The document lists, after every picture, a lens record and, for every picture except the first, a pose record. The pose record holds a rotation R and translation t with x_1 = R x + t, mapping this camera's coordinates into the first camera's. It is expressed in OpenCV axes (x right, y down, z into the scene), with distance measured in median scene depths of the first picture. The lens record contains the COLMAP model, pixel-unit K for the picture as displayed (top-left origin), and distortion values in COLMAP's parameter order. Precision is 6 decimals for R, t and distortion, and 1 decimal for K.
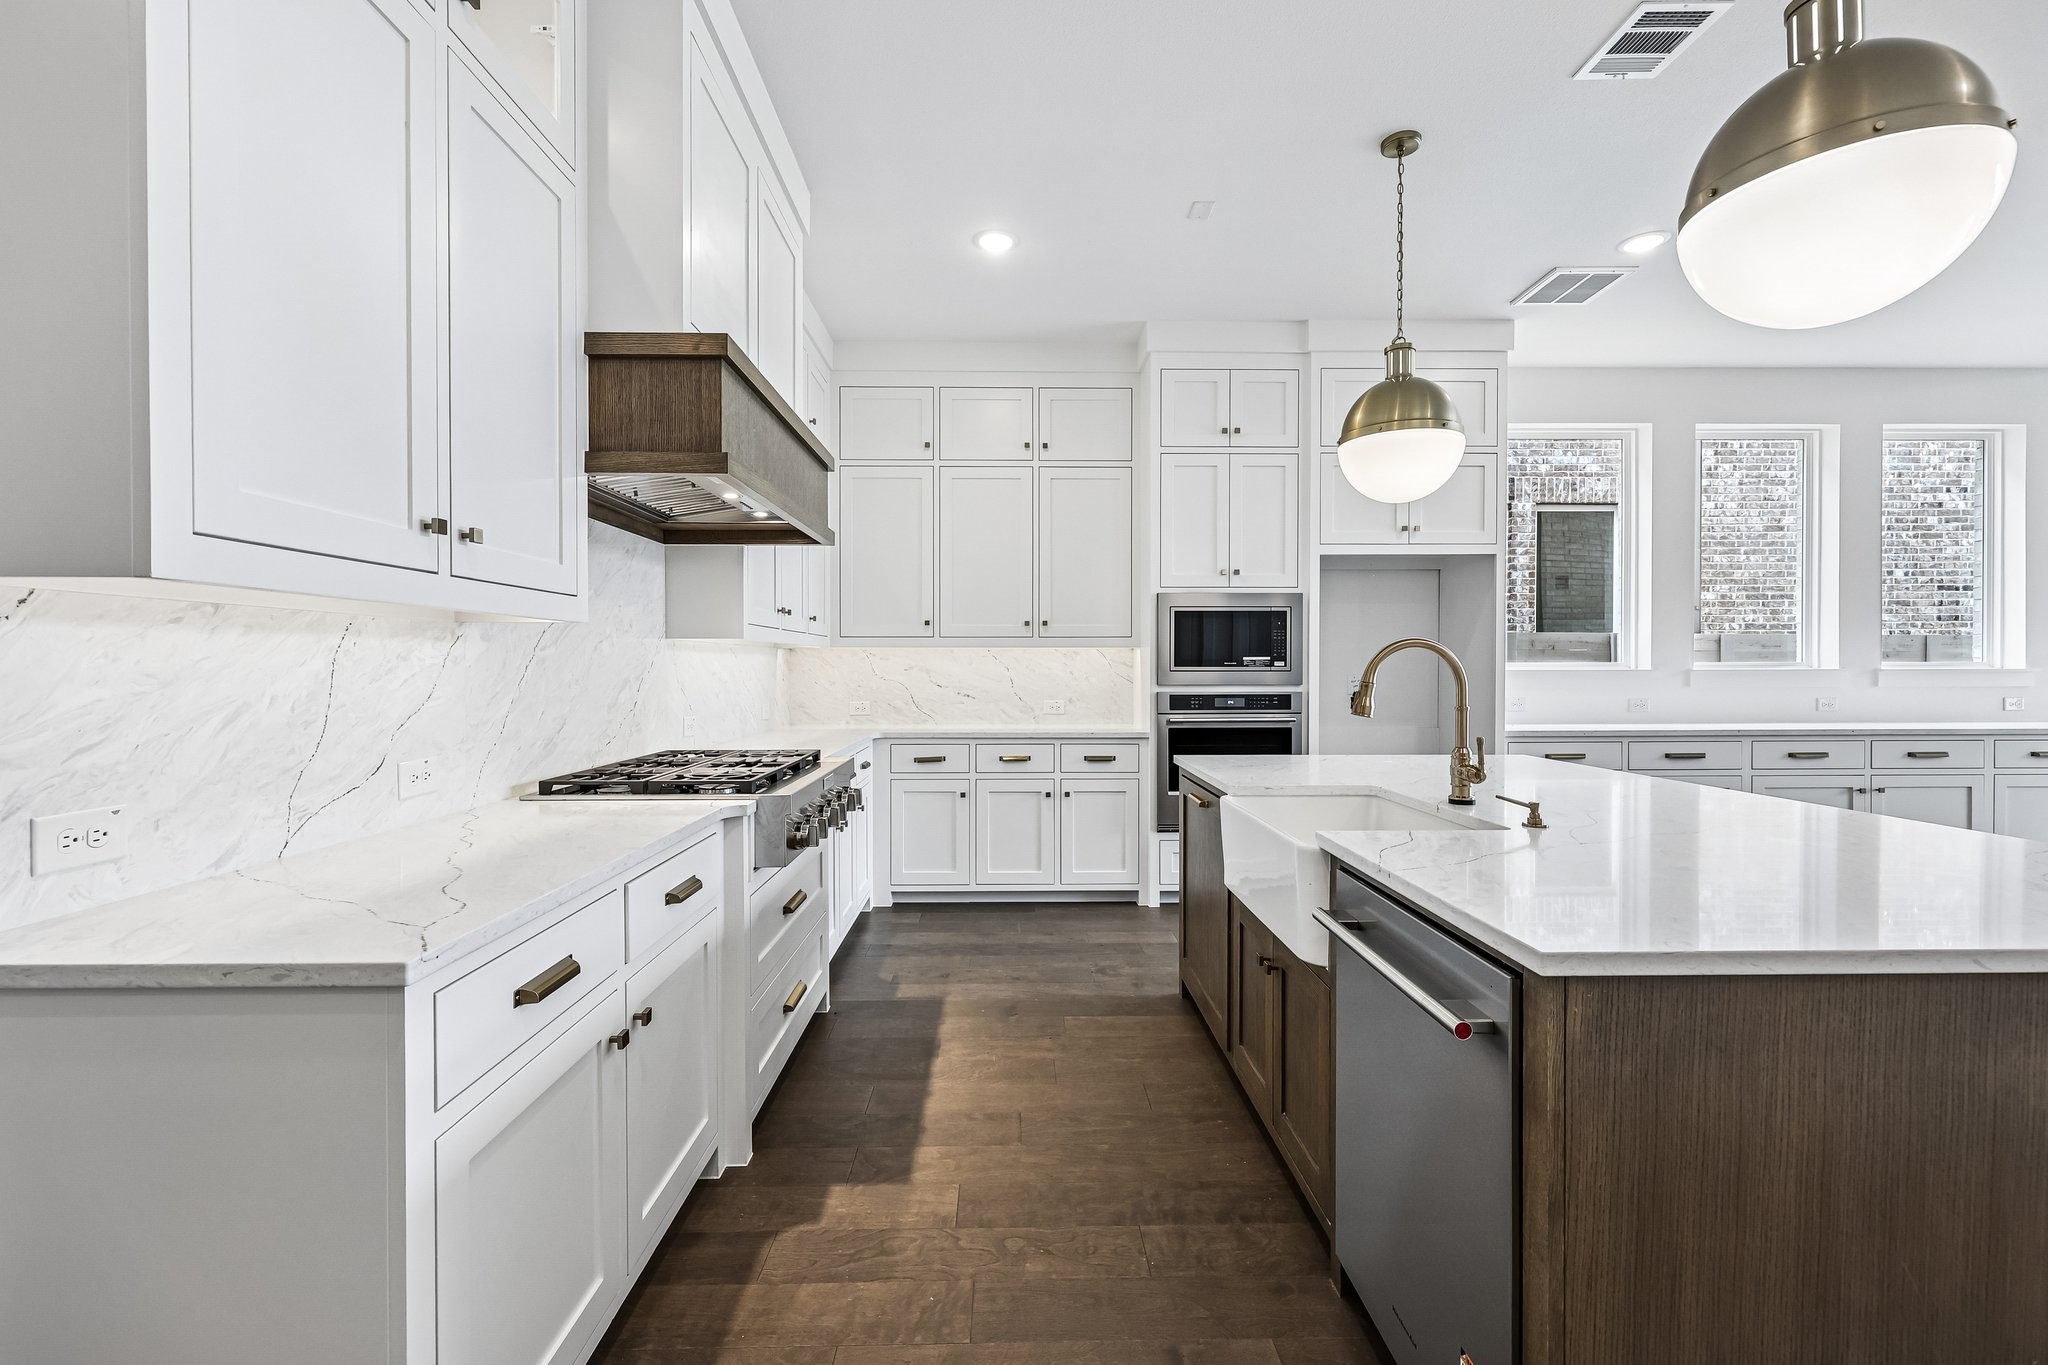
lens RADIAL K [[820.3, 0, 1032.9], [0, 820.3, 713.3], [0, 0, 1]] dist [0.004476, 0.000276]
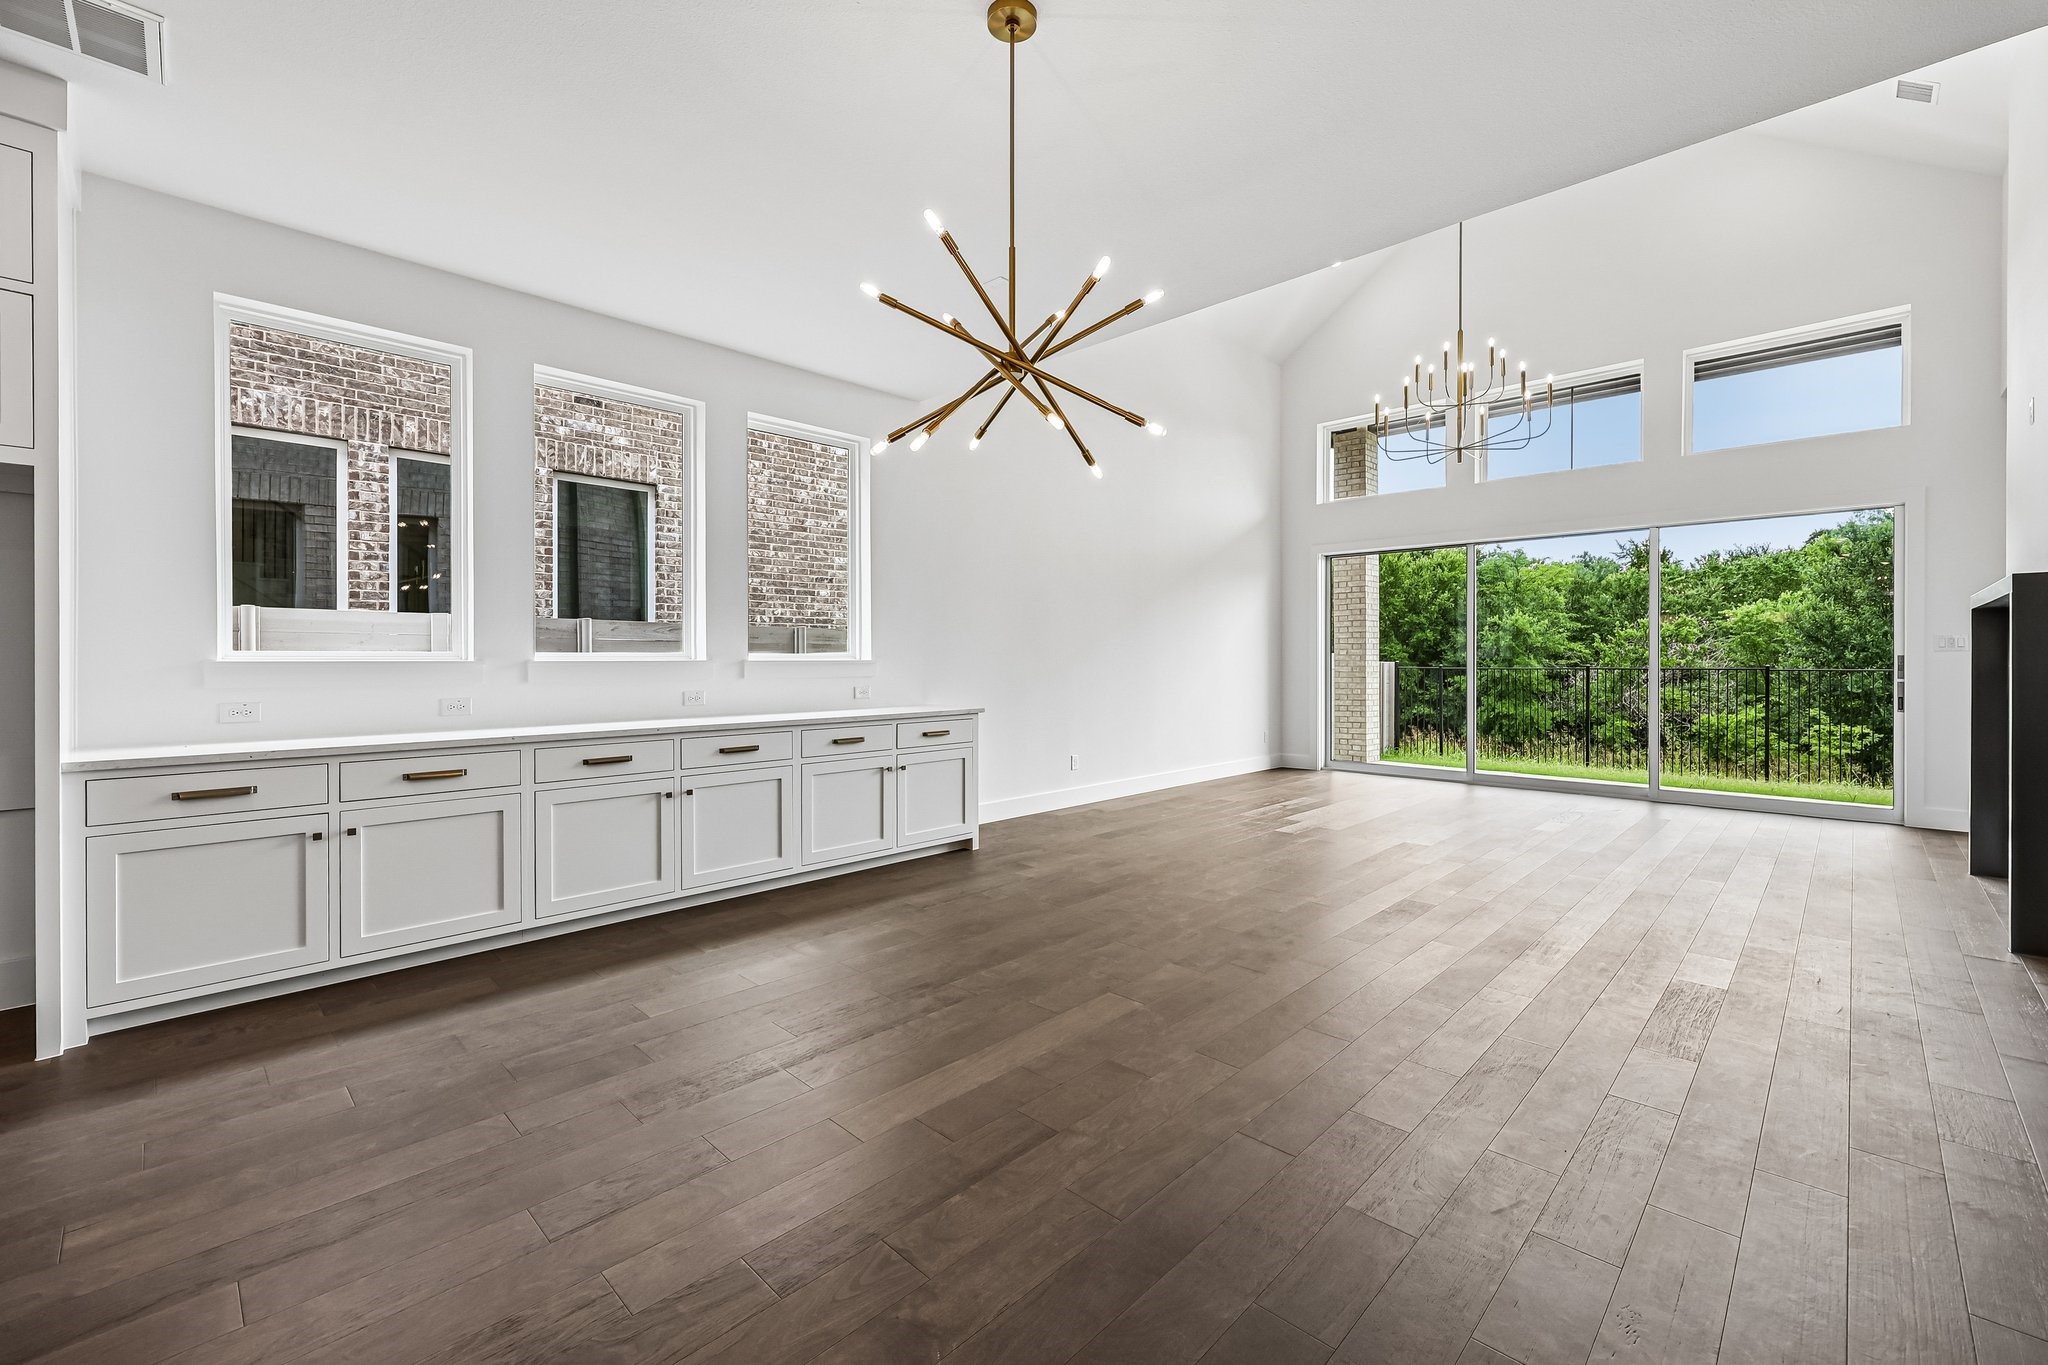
lens RADIAL K [[820.3, 0, 1051.8], [0, 820.3, 654.9], [0, 0, 1]] dist [0.004476, 0.000276]
pose [[0.713079, 0.004337, 0.701070, 0.391953], [0.040274, 0.998076, -0.047138, -0.000072], [-0.699925, 0.061848, 0.711533, 0.034643]]
